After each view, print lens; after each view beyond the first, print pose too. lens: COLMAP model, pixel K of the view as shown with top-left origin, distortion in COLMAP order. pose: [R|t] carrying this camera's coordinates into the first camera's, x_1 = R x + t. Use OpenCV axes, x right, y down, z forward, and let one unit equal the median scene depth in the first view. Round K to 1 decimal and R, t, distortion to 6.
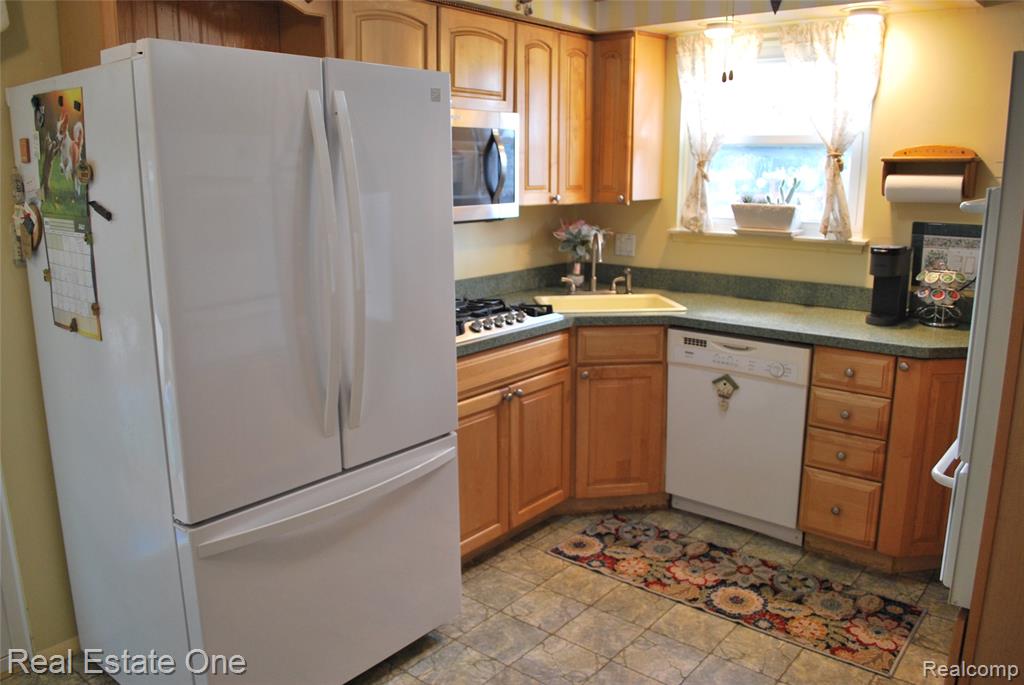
lens RADIAL K [[807.1, 0, 509.8], [0, 807.1, 342.7], [0, 0, 1]] dist [-0.081760, 0.011574]
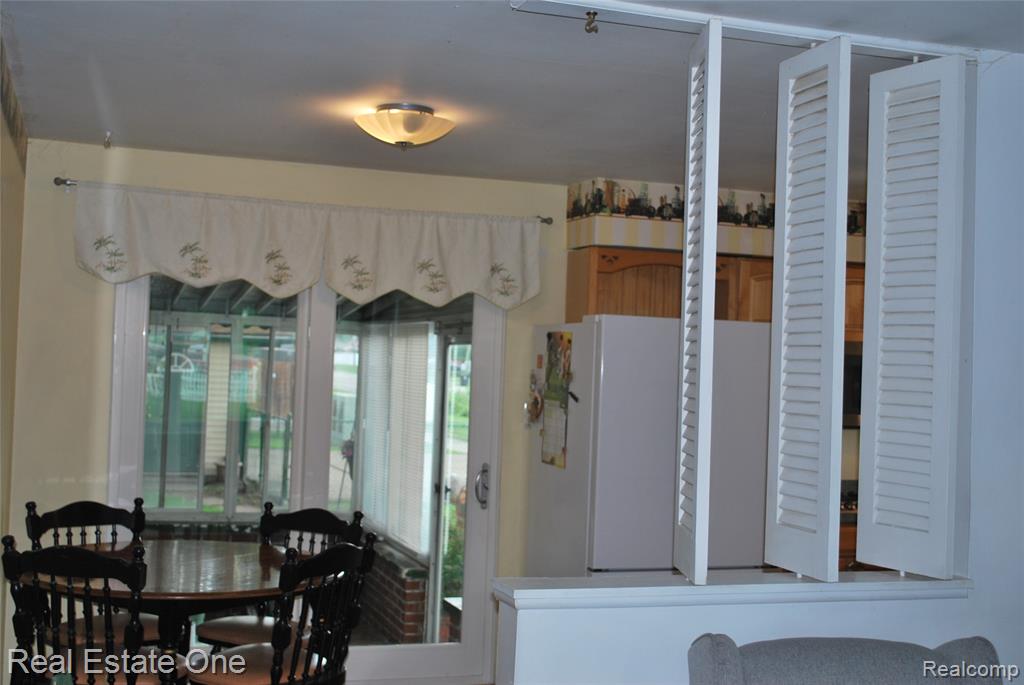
lens RADIAL K [[1287.0, 0, 504.2], [0, 1287.0, 345.5], [0, 0, 1]] dist [-0.011219, 0.000000]
pose [[0.851042, 0.028489, -0.524325, 0.564733], [-0.149913, 0.970150, -0.190615, 0.193036], [0.503243, 0.240825, 0.829909, -0.991077]]
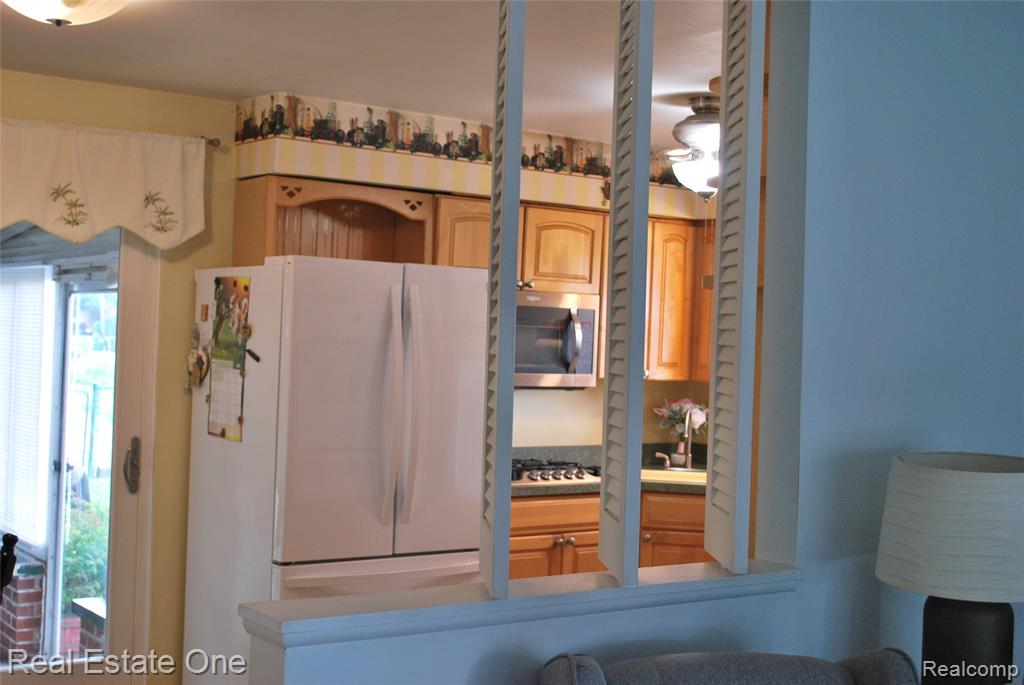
lens RADIAL K [[1356.9, 0, 508.9], [0, 1356.9, 347.1], [0, 0, 1]] dist [-0.034565, 0.000000]
pose [[0.968711, 0.043405, -0.244365, 0.371605], [-0.093013, 0.976322, -0.195304, 0.174133], [0.230101, 0.211922, 0.949812, -0.851546]]
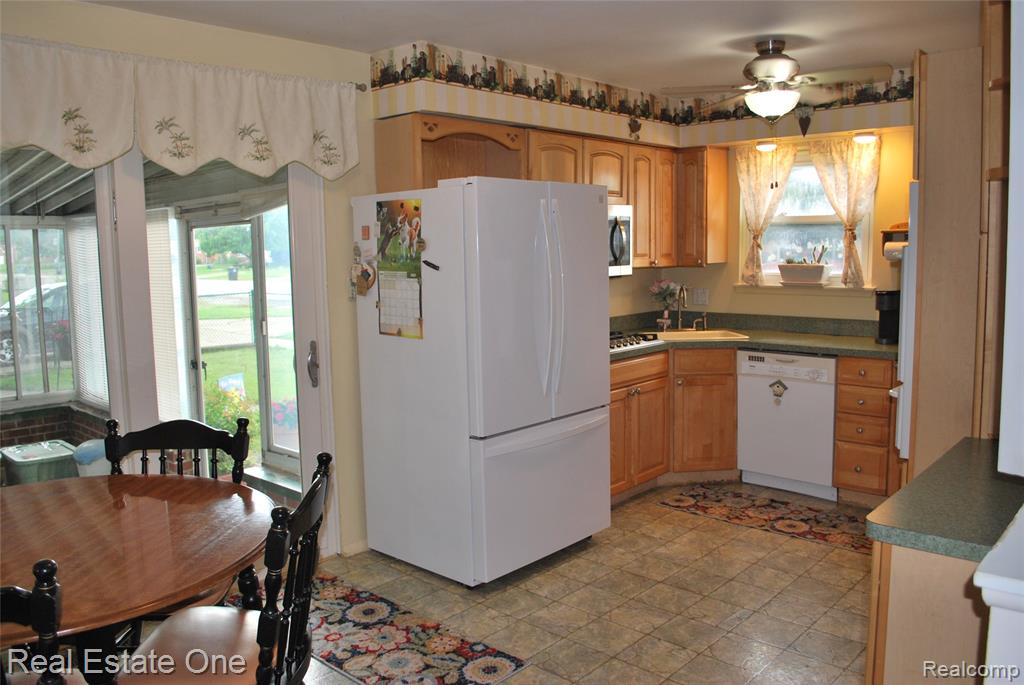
lens RADIAL K [[807.1, 0, 511.8], [0, 807.1, 340.6], [0, 0, 1]] dist [-0.081760, 0.011574]
pose [[0.998460, -0.008909, -0.054754, -0.138945], [0.003685, 0.995490, -0.094794, 0.109665], [0.055351, 0.094446, 0.993990, -0.495058]]
